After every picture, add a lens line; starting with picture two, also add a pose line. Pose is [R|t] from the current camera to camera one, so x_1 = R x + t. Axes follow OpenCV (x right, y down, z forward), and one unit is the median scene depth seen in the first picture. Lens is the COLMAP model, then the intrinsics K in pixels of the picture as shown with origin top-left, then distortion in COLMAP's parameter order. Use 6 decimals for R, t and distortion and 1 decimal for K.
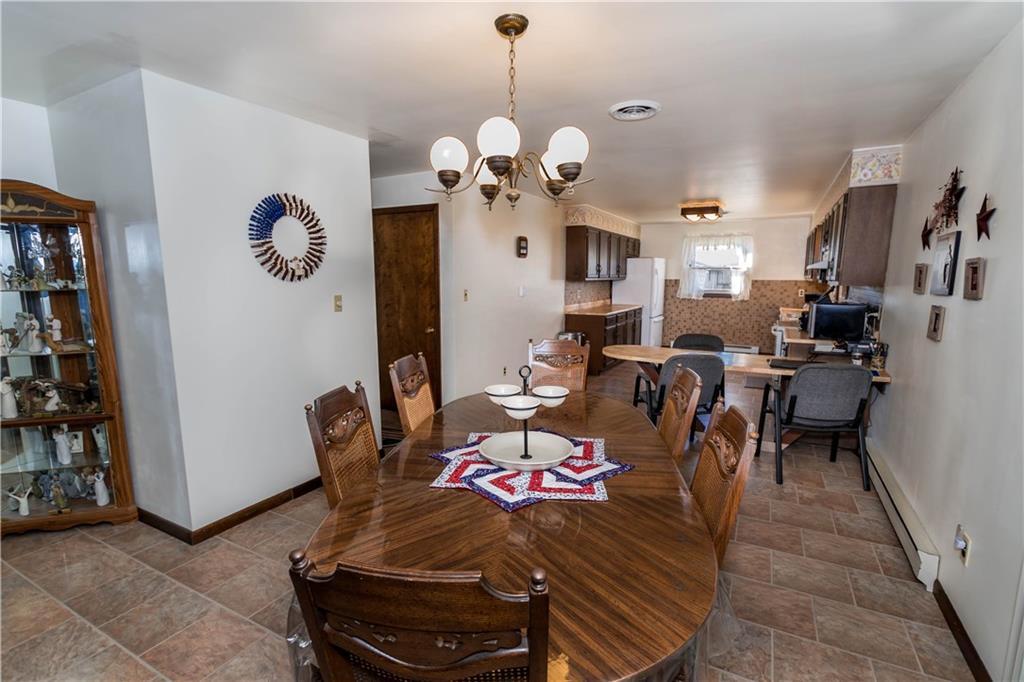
lens RADIAL K [[475.3, 0, 517.4], [0, 475.3, 345.7], [0, 0, 1]] dist [0.000826, 0.000144]
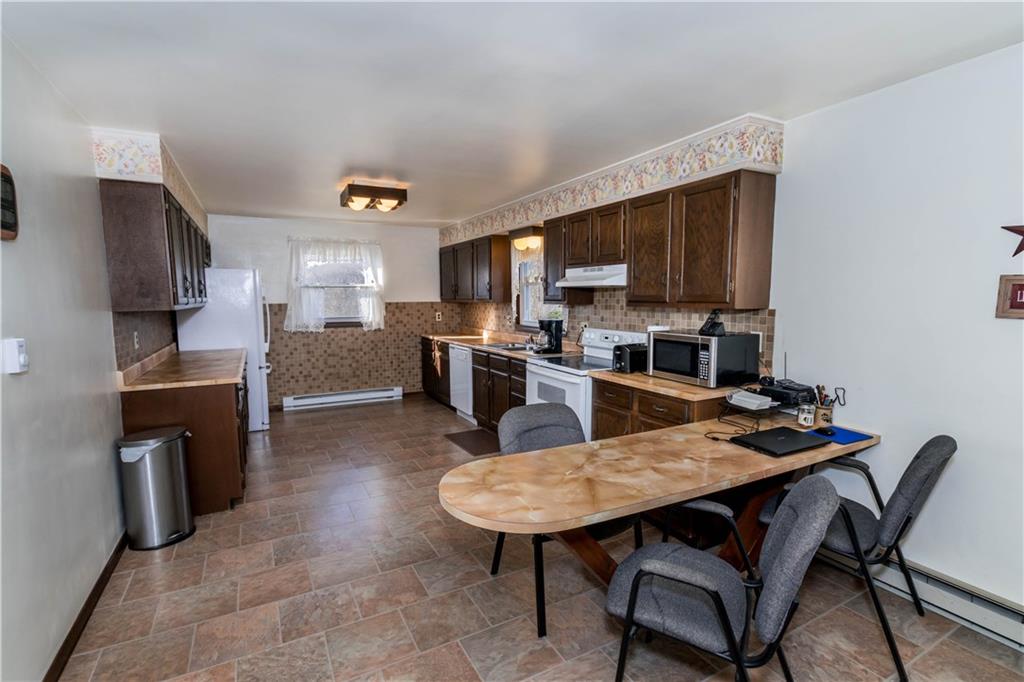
lens RADIAL K [[479.9, 0, 511.8], [0, 479.9, 347.8], [0, 0, 1]] dist [-0.008217, 0.008350]
pose [[0.559941, -0.094946, 0.823074, -0.038562], [0.129792, 0.991199, 0.026041, -0.058897], [-0.818303, 0.092247, 0.567336, 0.397289]]
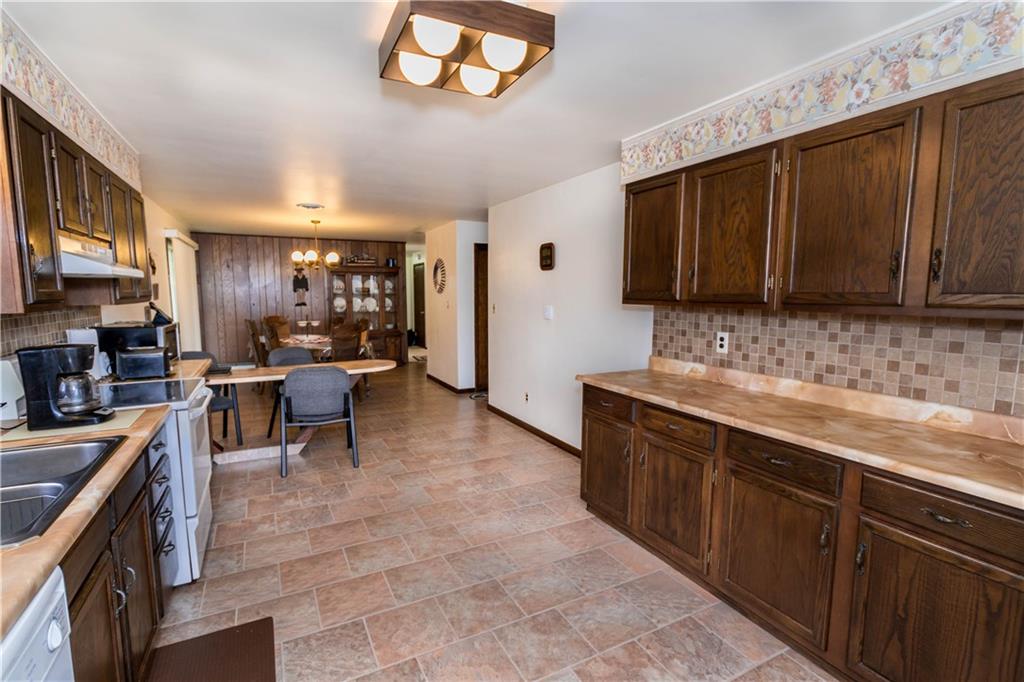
lens RADIAL K [[479.9, 0, 511.8], [0, 479.9, 347.8], [0, 0, 1]] dist [-0.008217, 0.008350]
pose [[-0.568131, 0.091425, -0.817844, 0.467406], [-0.127027, 0.972156, 0.196917, -0.138219], [0.813076, 0.215763, -0.540698, 0.933707]]
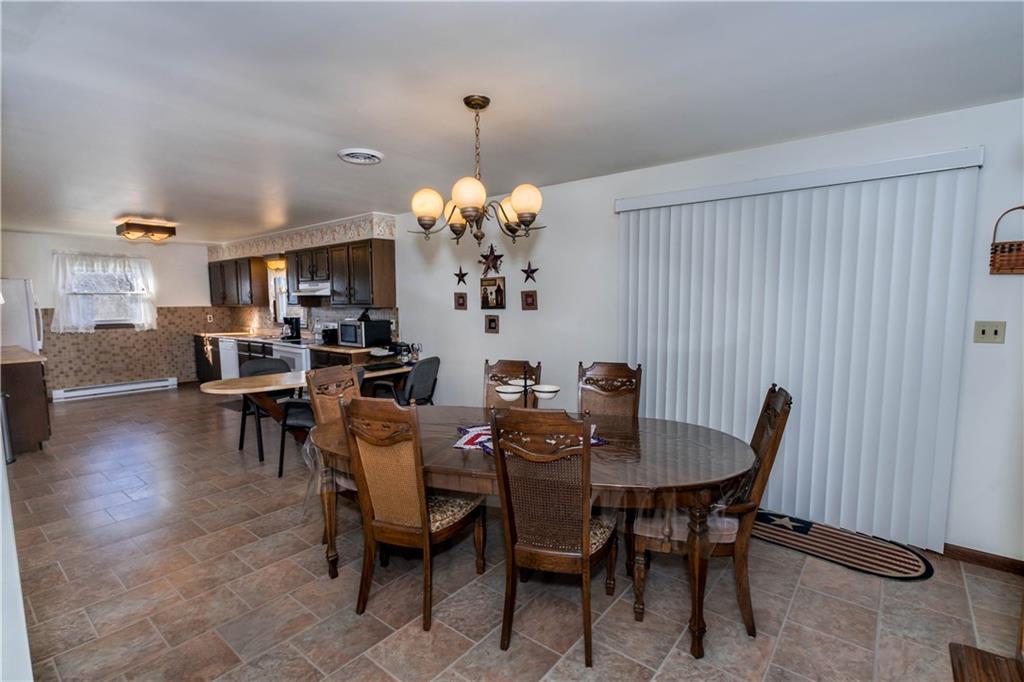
lens RADIAL K [[479.9, 0, 511.8], [0, 479.9, 347.8], [0, 0, 1]] dist [-0.008217, 0.008350]
pose [[0.200251, -0.101679, 0.974454, -0.280115], [0.152740, 0.985679, 0.071462, -0.021715], [-0.967765, 0.134528, 0.212914, 0.148033]]
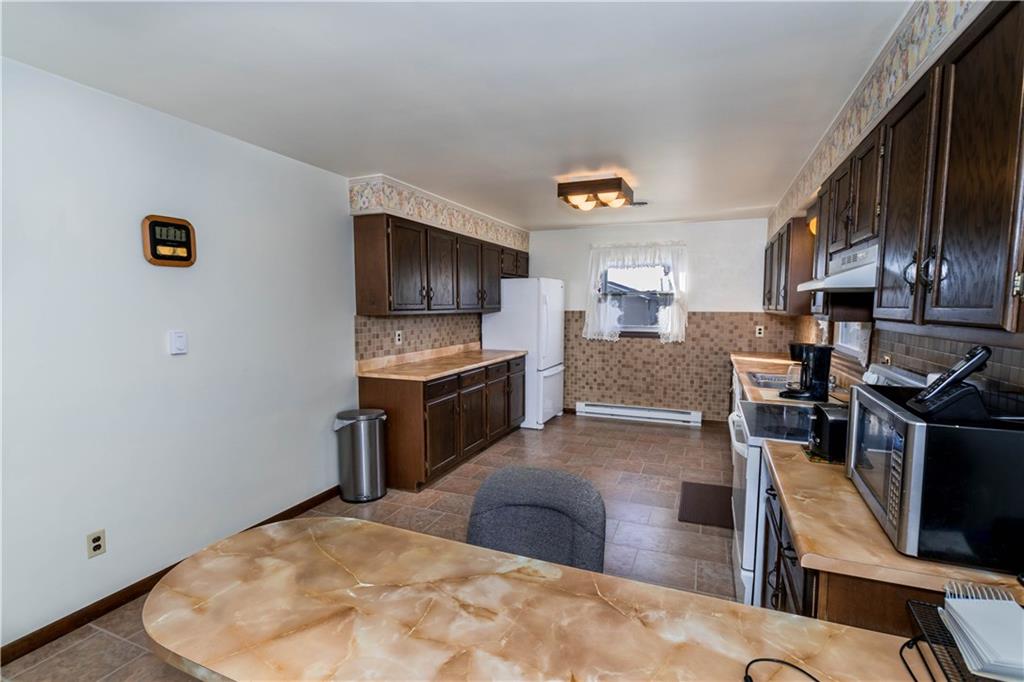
lens RADIAL K [[479.9, 0, 511.8], [0, 479.9, 347.8], [0, 0, 1]] dist [-0.008217, 0.008350]
pose [[0.995241, -0.010514, 0.096878, 0.182284], [0.016109, 0.998235, -0.057157, -0.053468], [-0.096106, 0.058446, 0.993654, 0.359248]]
